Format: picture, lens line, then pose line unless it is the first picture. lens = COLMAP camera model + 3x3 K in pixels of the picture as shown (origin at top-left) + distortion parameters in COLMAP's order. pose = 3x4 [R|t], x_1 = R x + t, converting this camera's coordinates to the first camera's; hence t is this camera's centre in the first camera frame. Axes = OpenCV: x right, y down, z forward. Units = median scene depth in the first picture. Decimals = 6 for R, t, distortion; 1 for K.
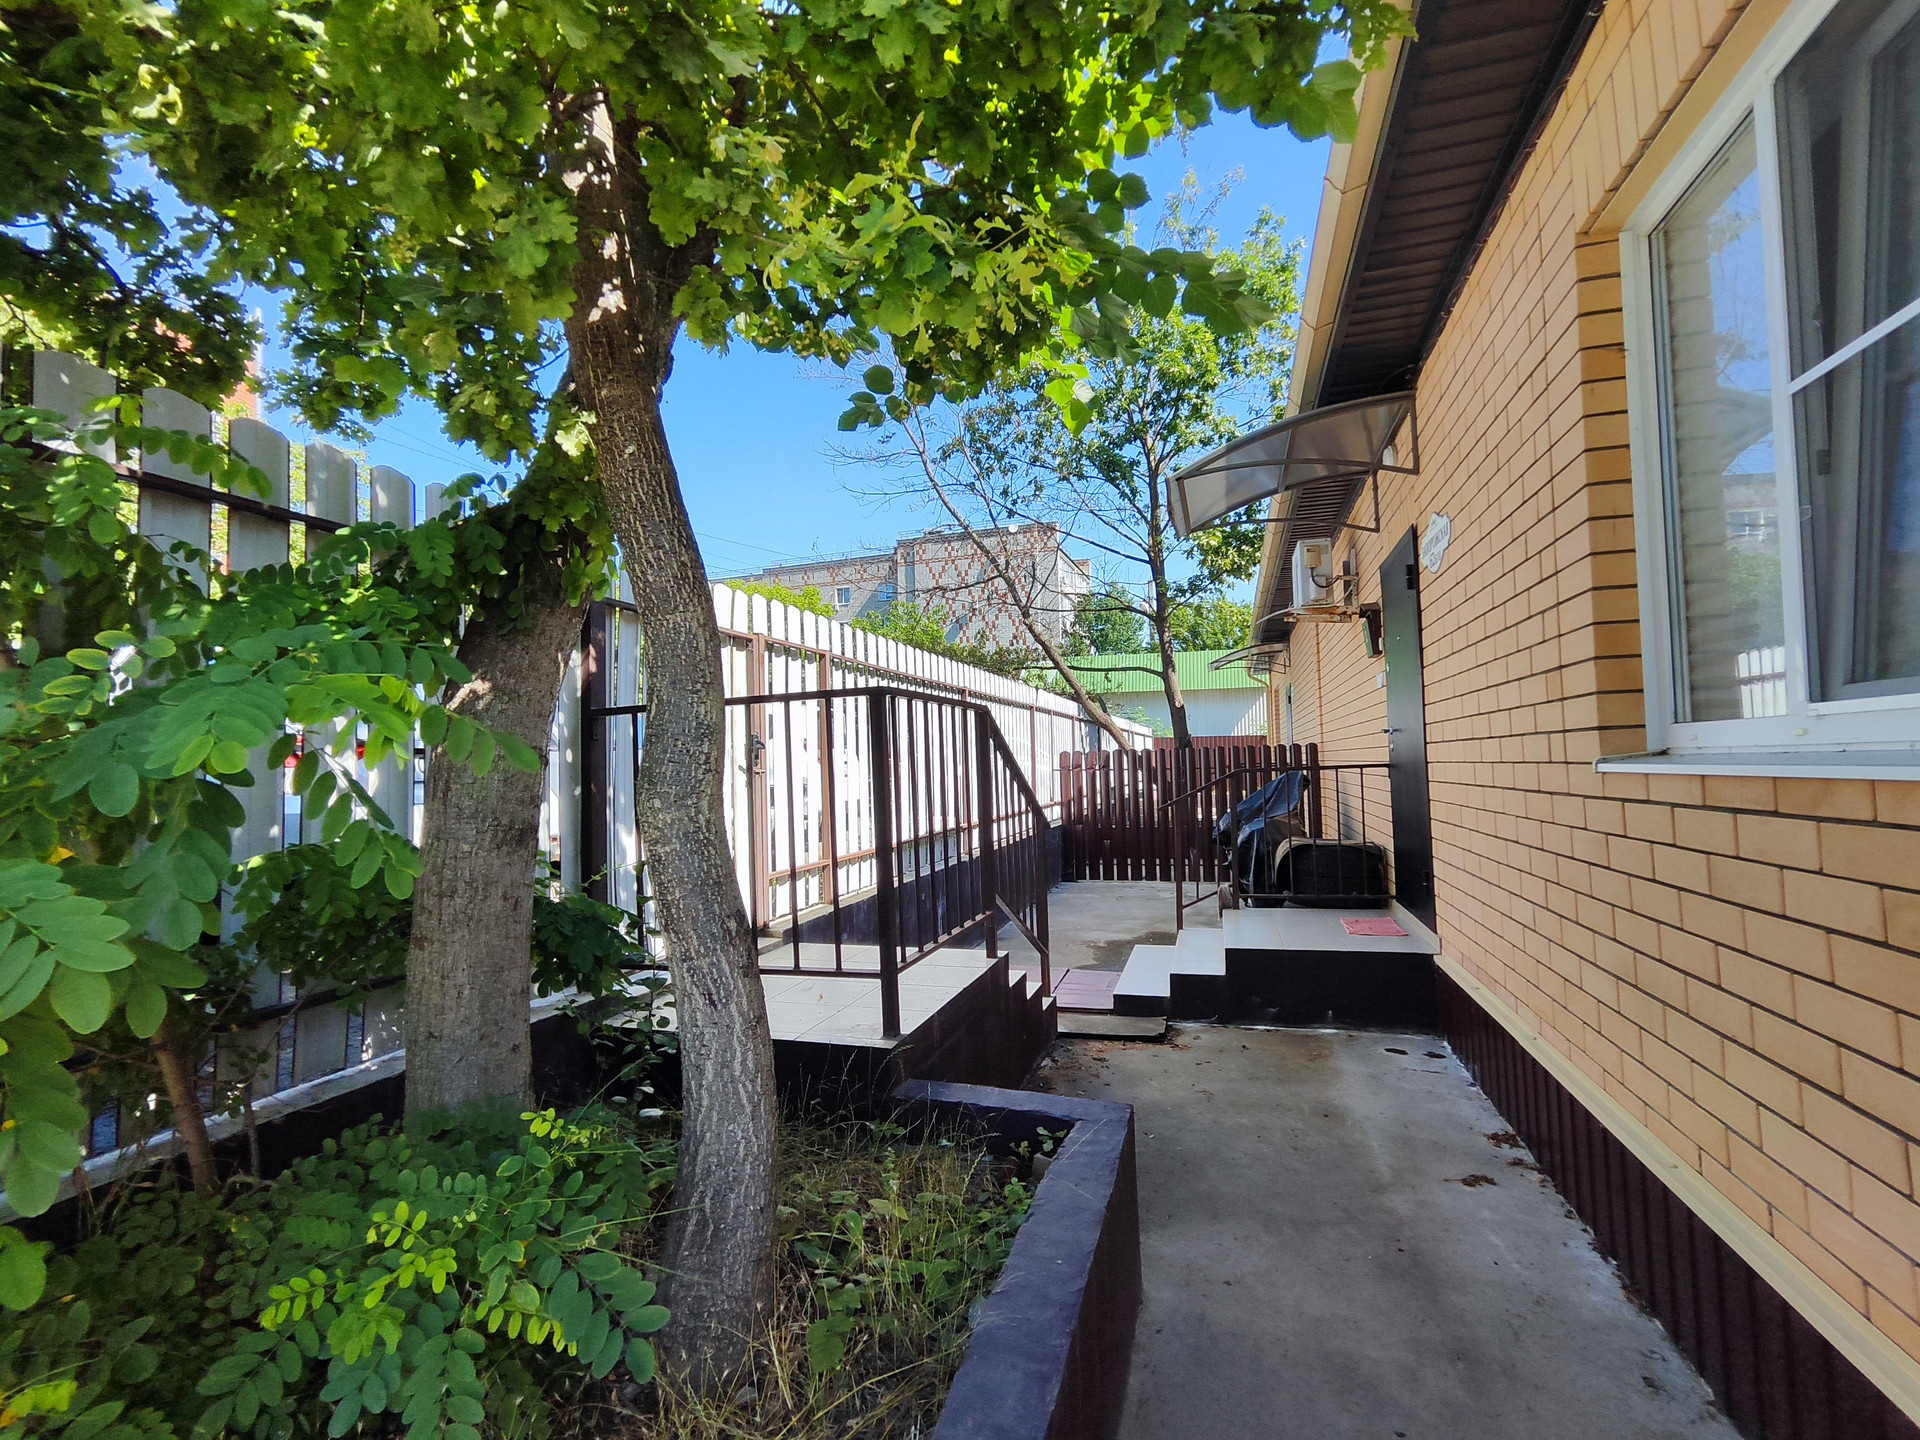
lens RADIAL K [[873.2, 0, 966.1], [0, 873.2, 740.8], [0, 0, 1]] dist [-0.014700, 0.010508]
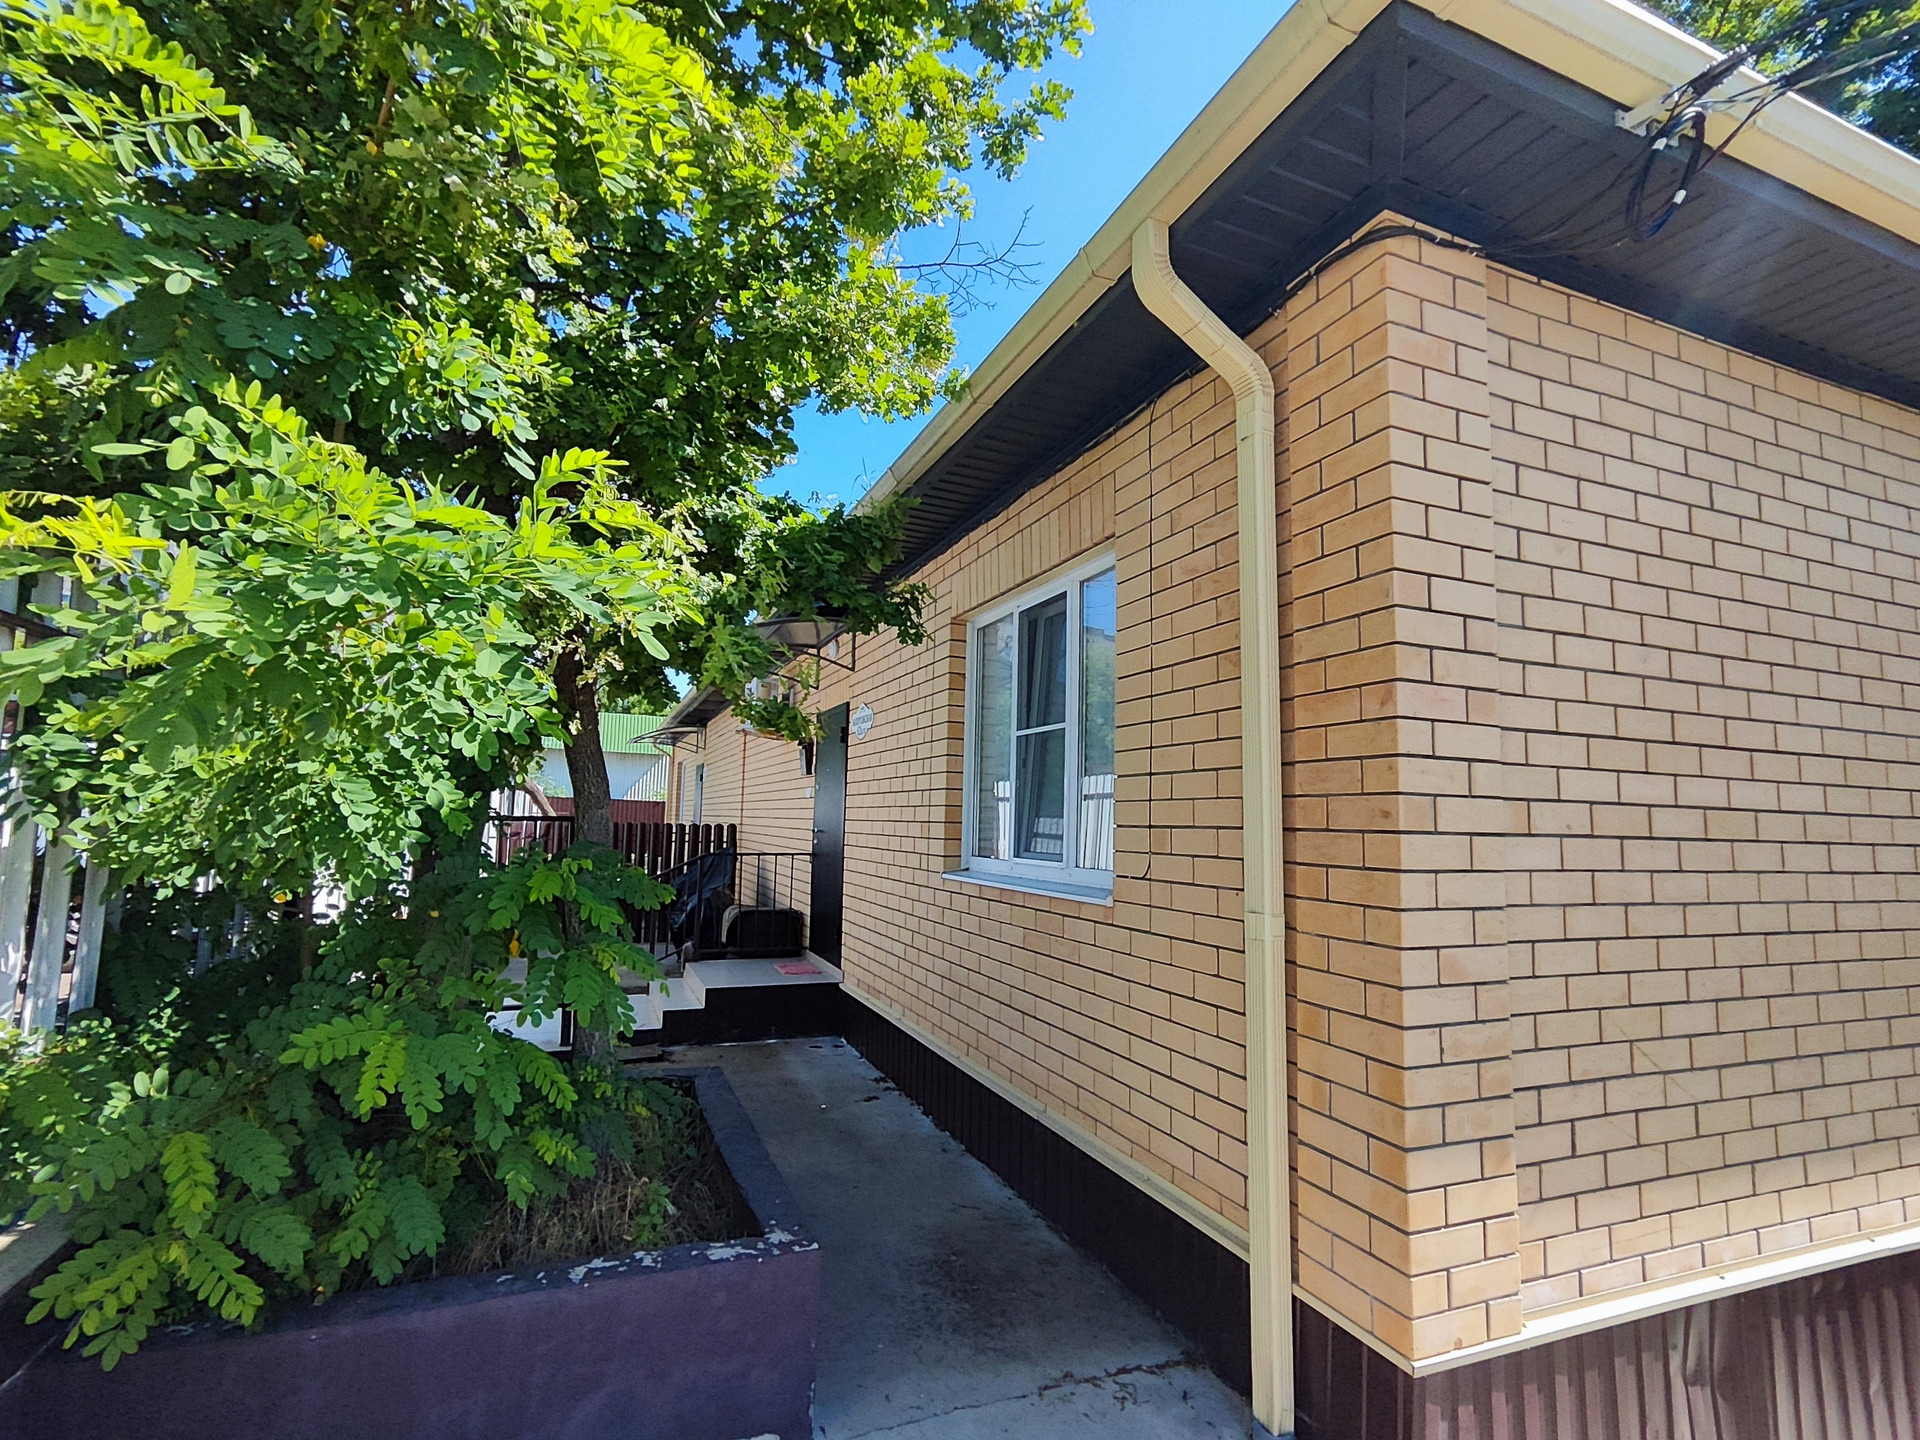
lens RADIAL K [[873.2, 0, 987.4], [0, 873.2, 742.4], [0, 0, 1]] dist [-0.014700, 0.010508]
pose [[0.755840, 0.111221, 0.645241, -0.394292], [-0.067569, 0.993455, -0.092092, -0.068736], [-0.651261, 0.026009, 0.758408, -0.455774]]
